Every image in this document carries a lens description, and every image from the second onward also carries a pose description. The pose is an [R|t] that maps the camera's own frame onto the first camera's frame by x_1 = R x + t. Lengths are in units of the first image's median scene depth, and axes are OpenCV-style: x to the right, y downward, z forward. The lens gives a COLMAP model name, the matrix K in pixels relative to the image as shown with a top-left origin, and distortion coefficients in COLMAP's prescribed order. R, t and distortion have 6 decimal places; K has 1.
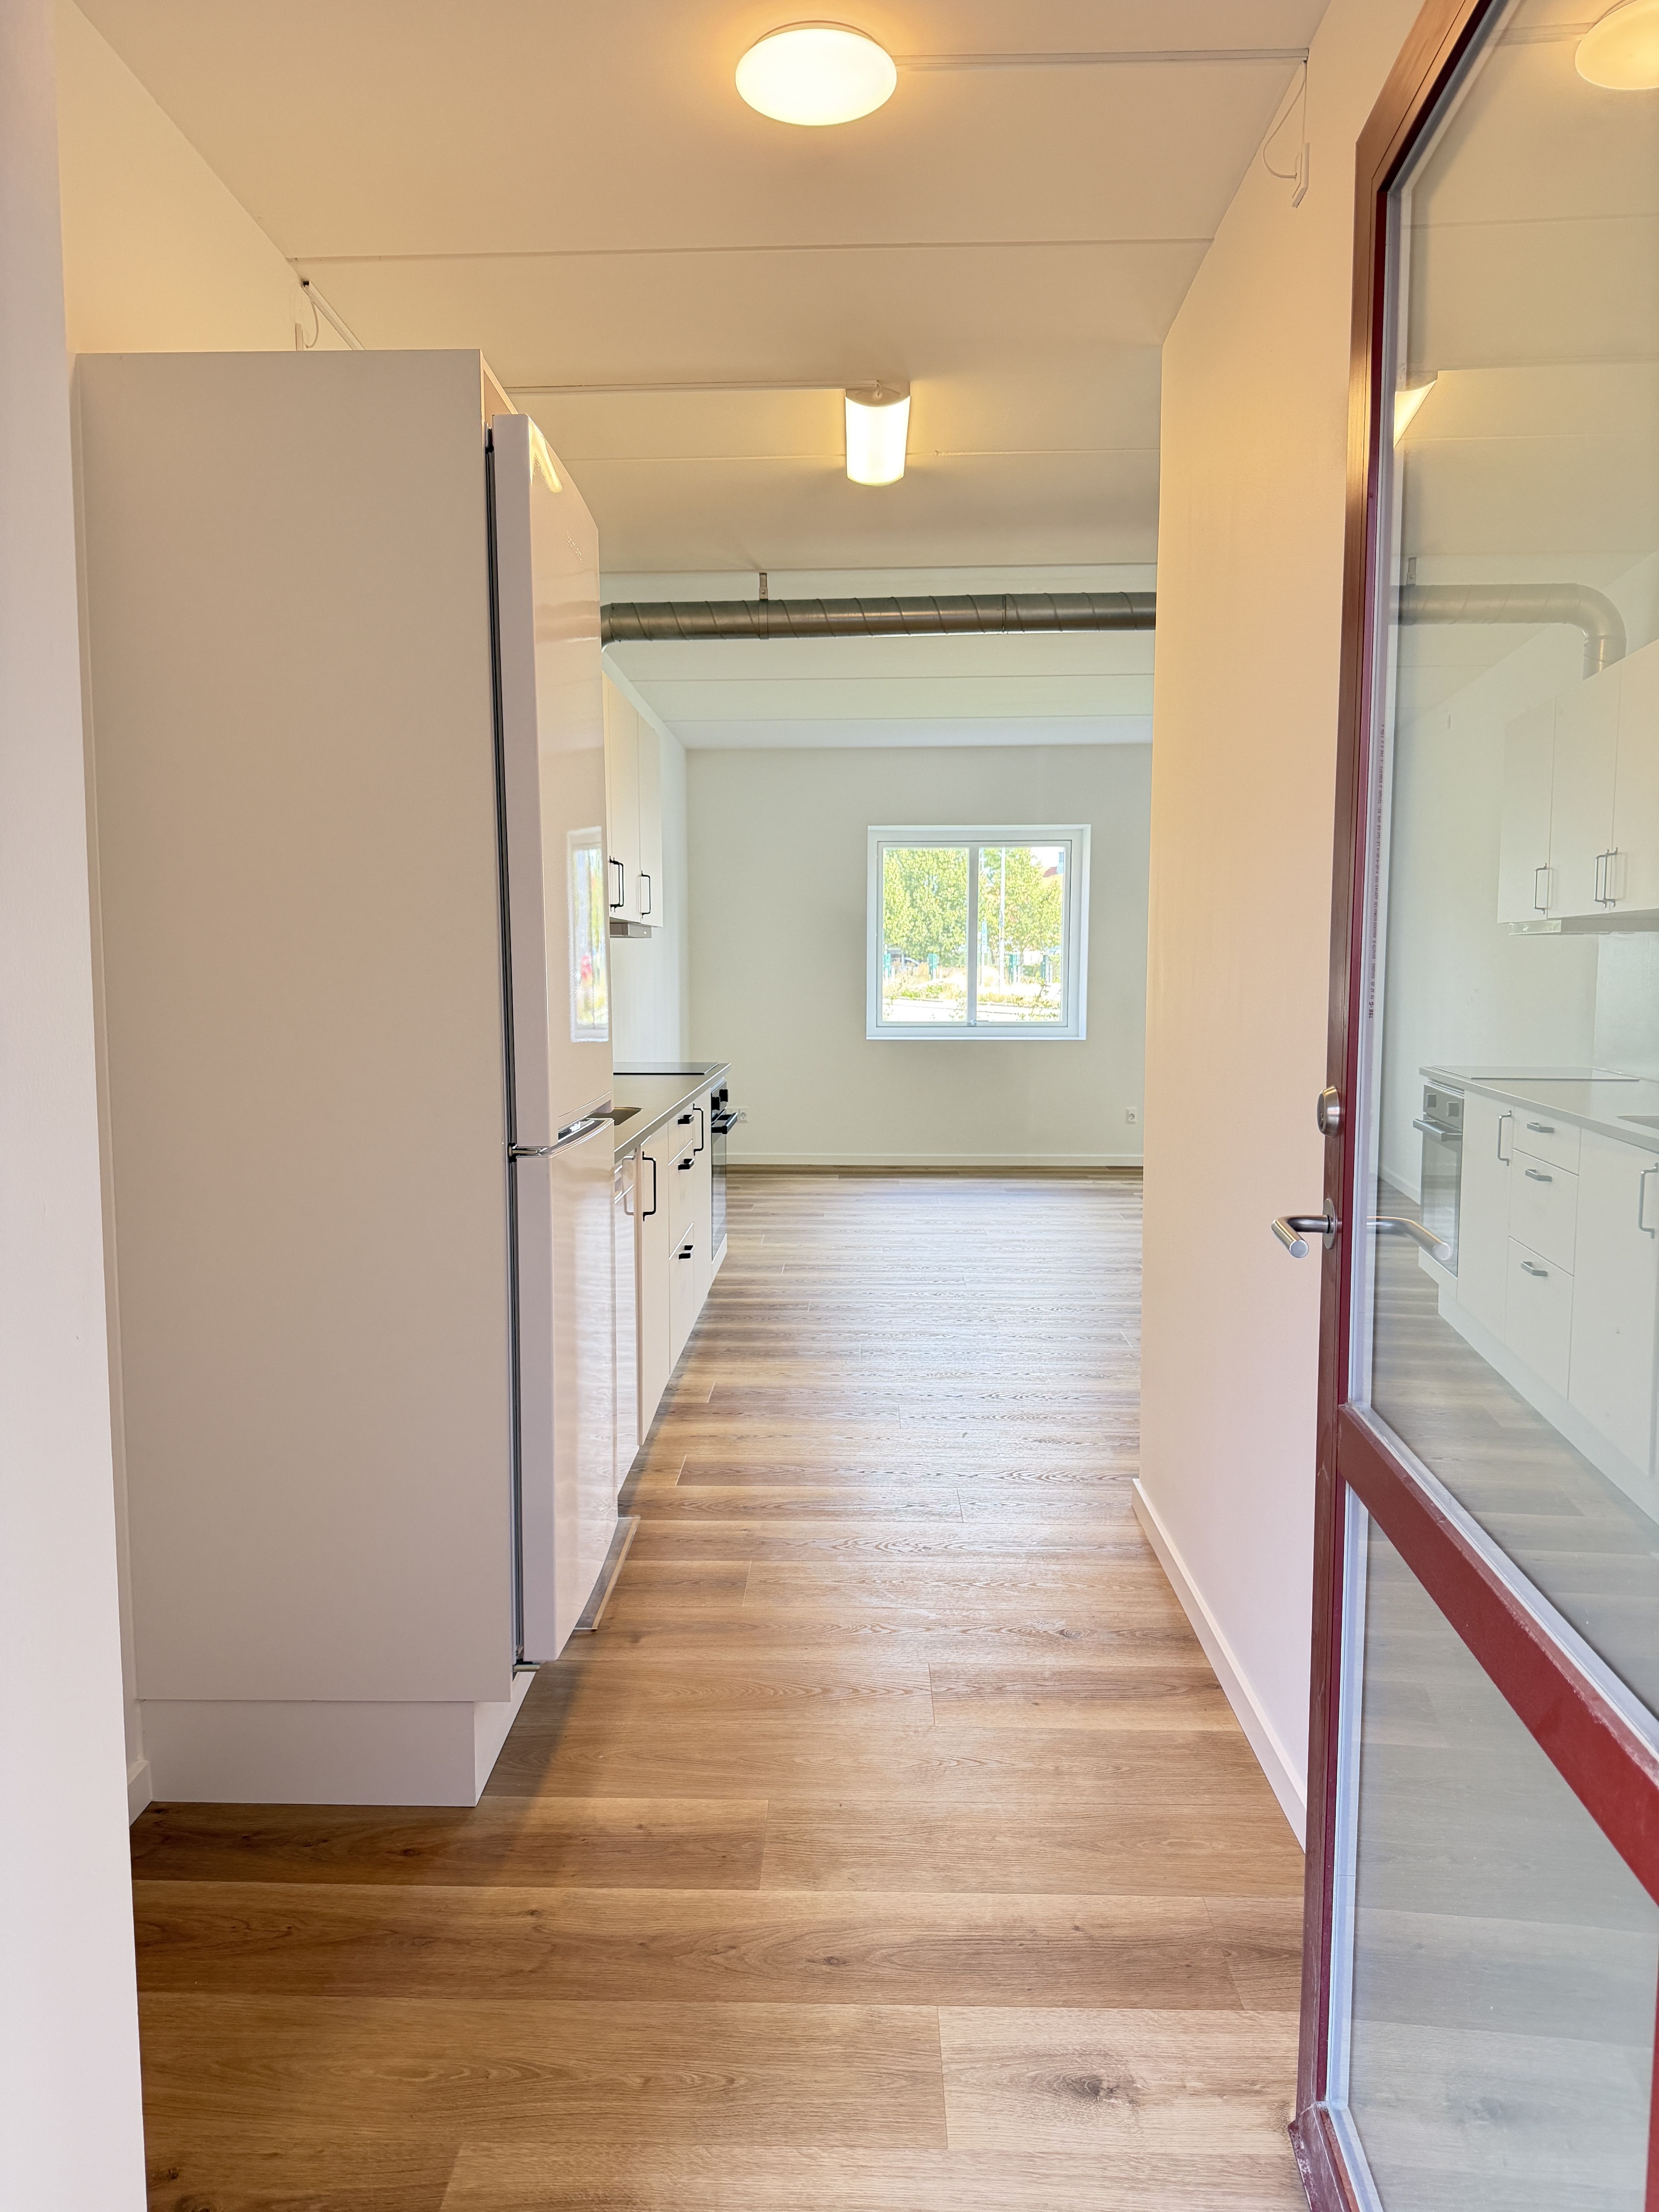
lens RADIAL K [[1554.3, 0, 829.5], [0, 1554.3, 1106.0], [0, 0, 1]] dist [-0.004777, -0.003771]
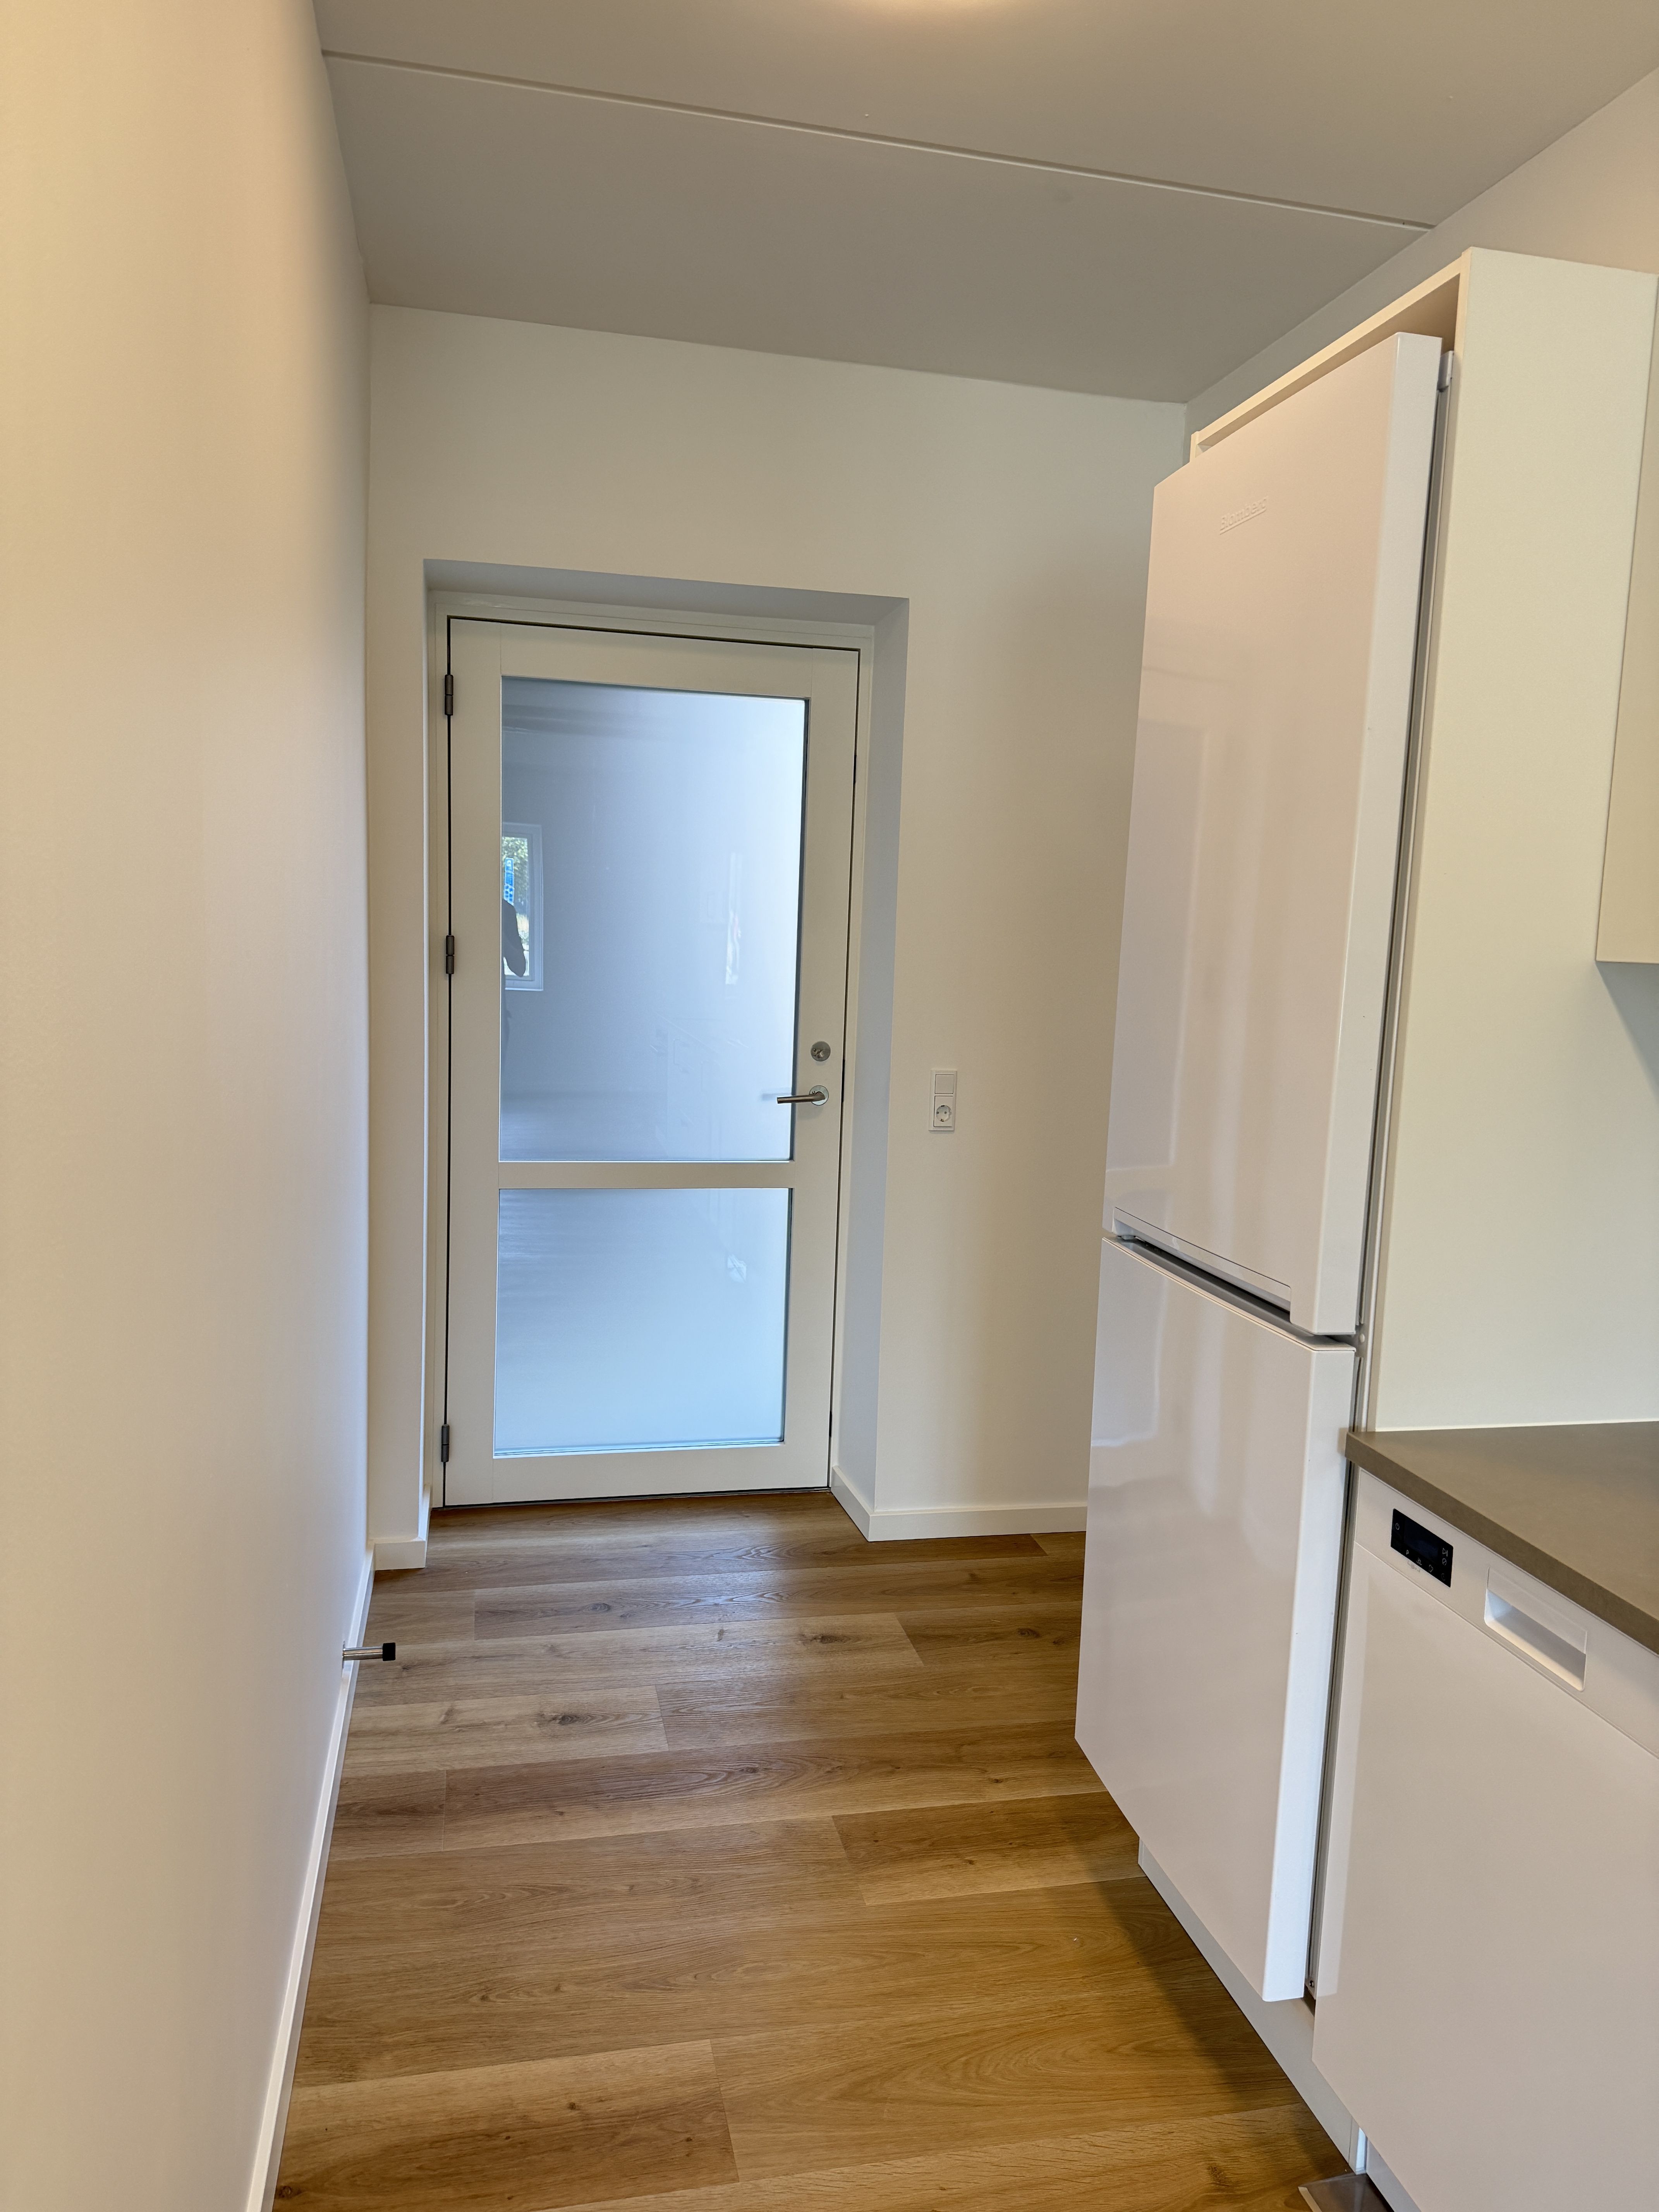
lens RADIAL K [[1554.3, 0, 829.5], [0, 1554.3, 1106.0], [0, 0, 1]] dist [-0.004777, -0.003771]
pose [[-0.971137, -0.001568, -0.238519, 0.241183], [-0.053040, 0.976361, 0.209536, -0.268972], [0.232552, 0.216139, -0.948263, 2.040009]]
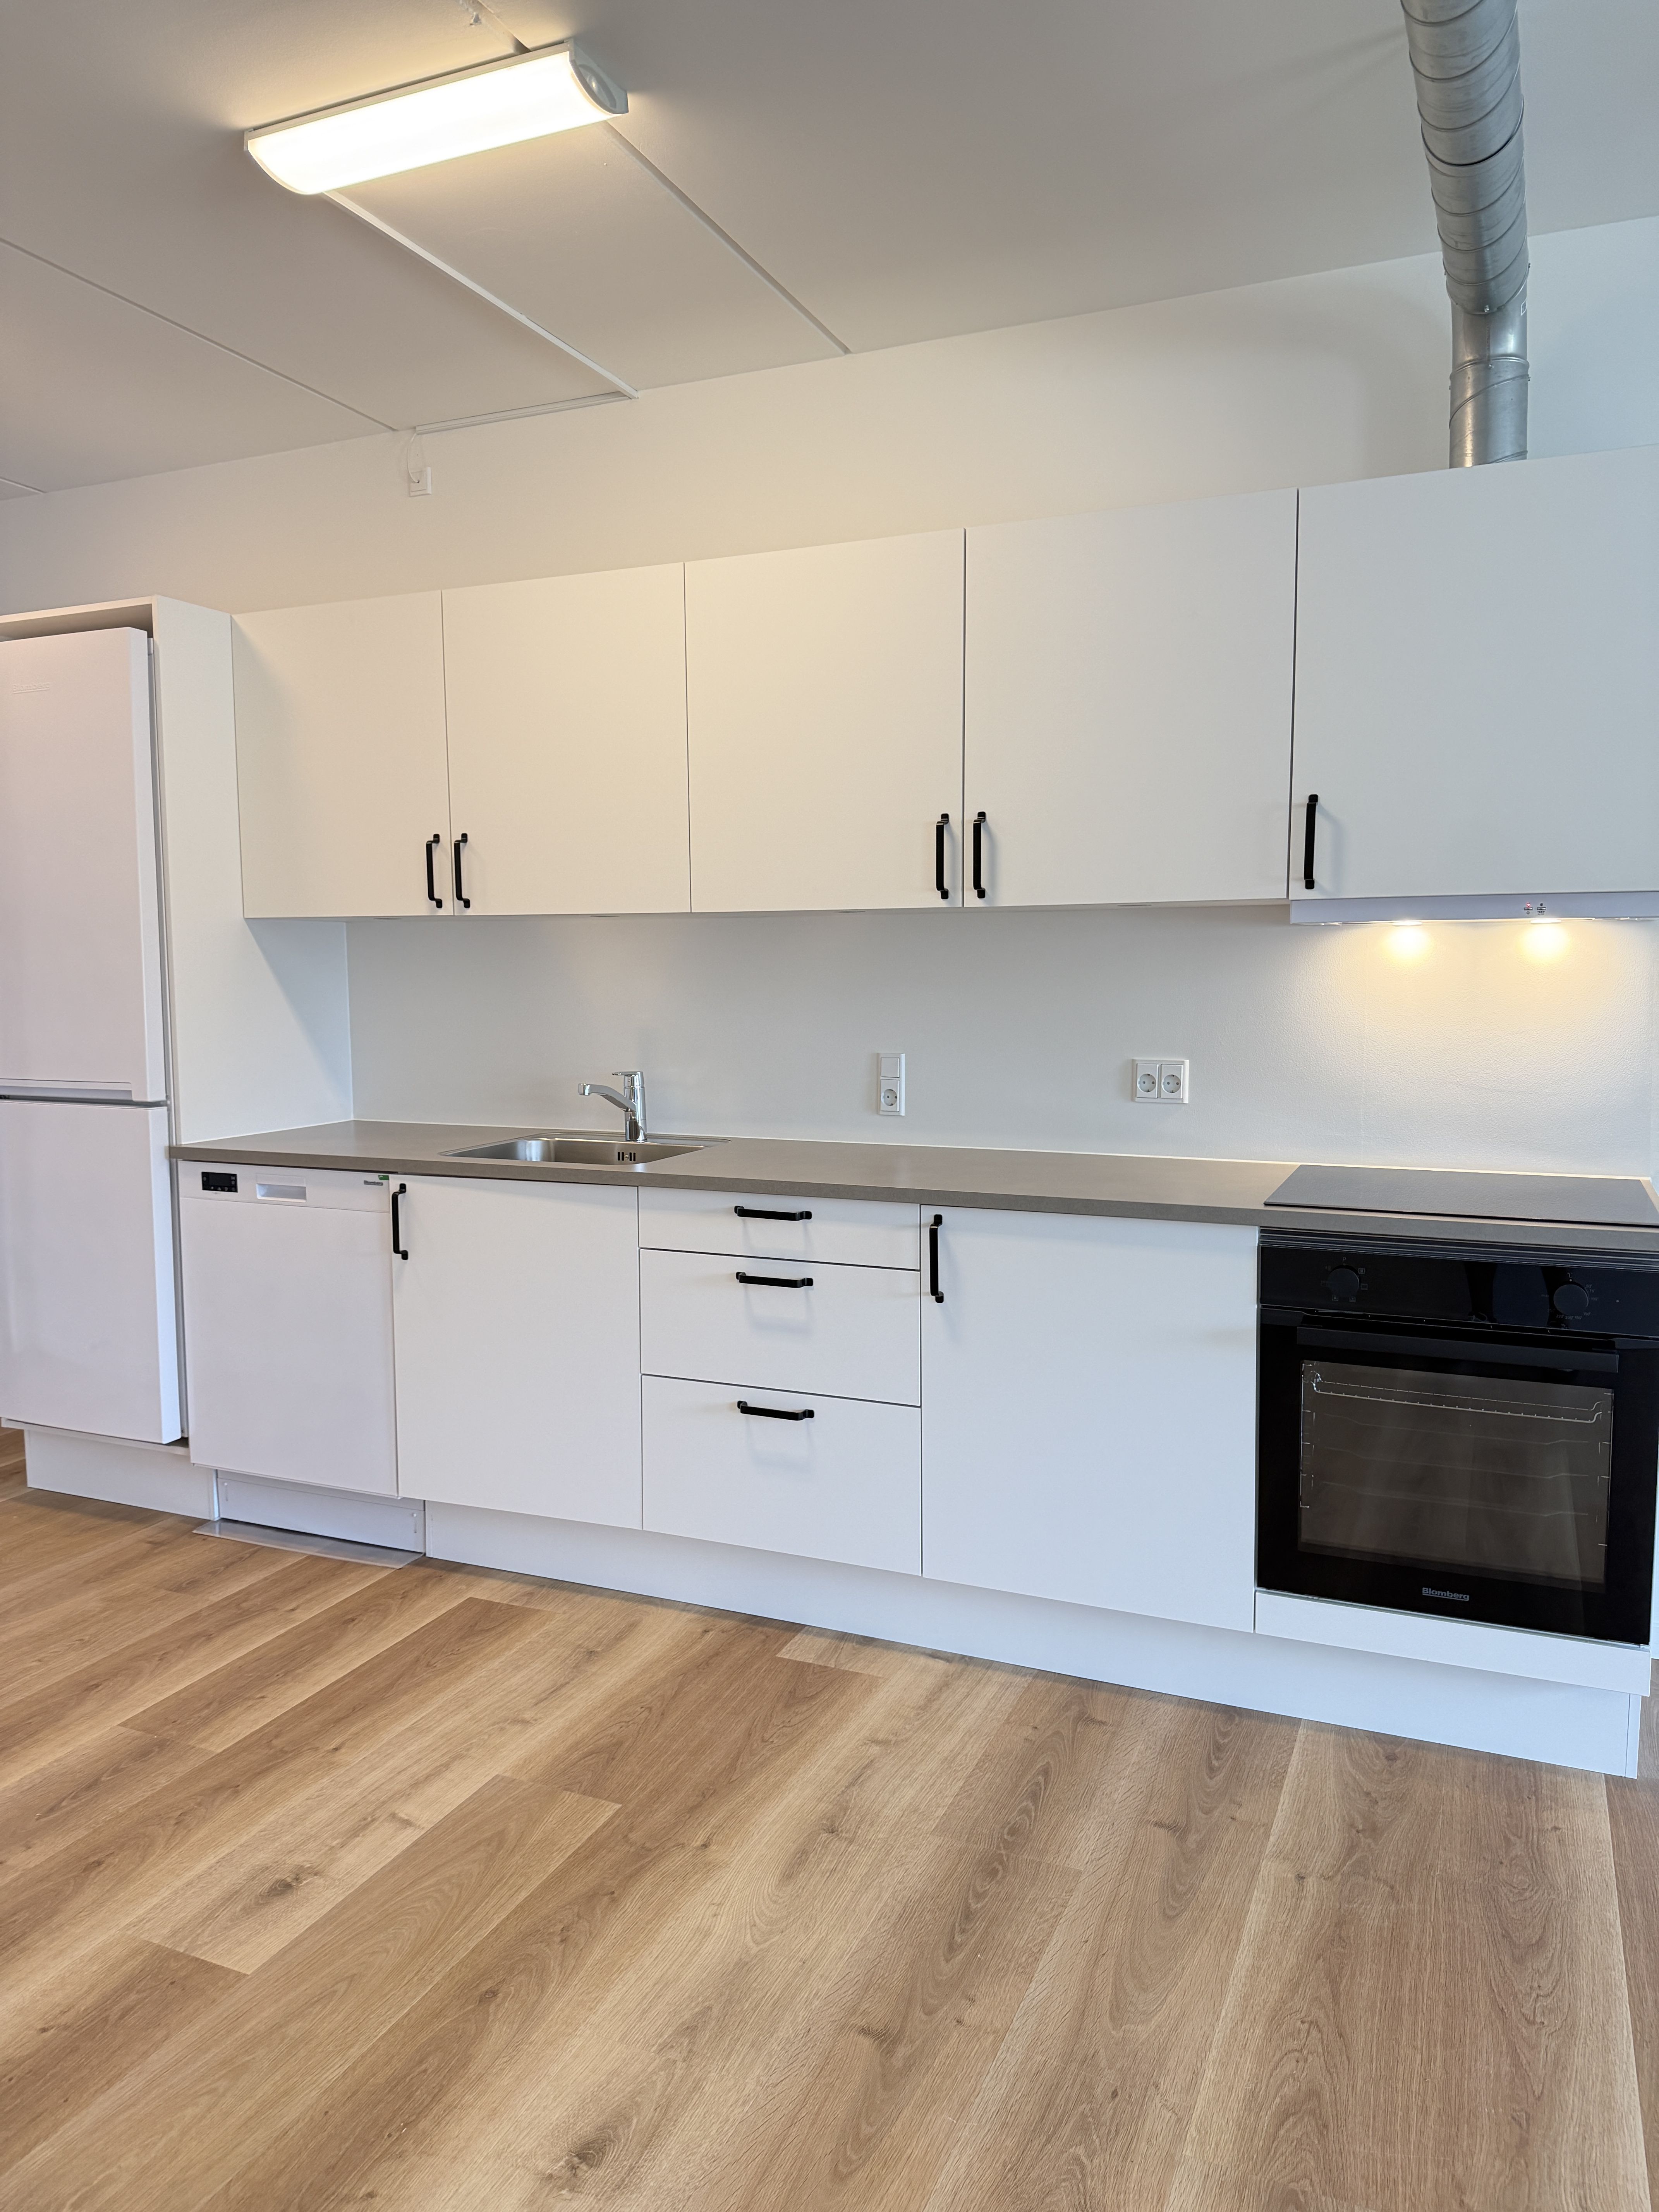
lens RADIAL K [[1554.3, 0, 829.5], [0, 1554.3, 1106.0], [0, 0, 1]] dist [-0.004777, -0.003771]
pose [[-0.375328, 0.096526, -0.921852, 1.062260], [-0.084119, 0.986911, 0.137587, -0.283796], [0.923067, 0.129186, -0.362296, 2.635699]]
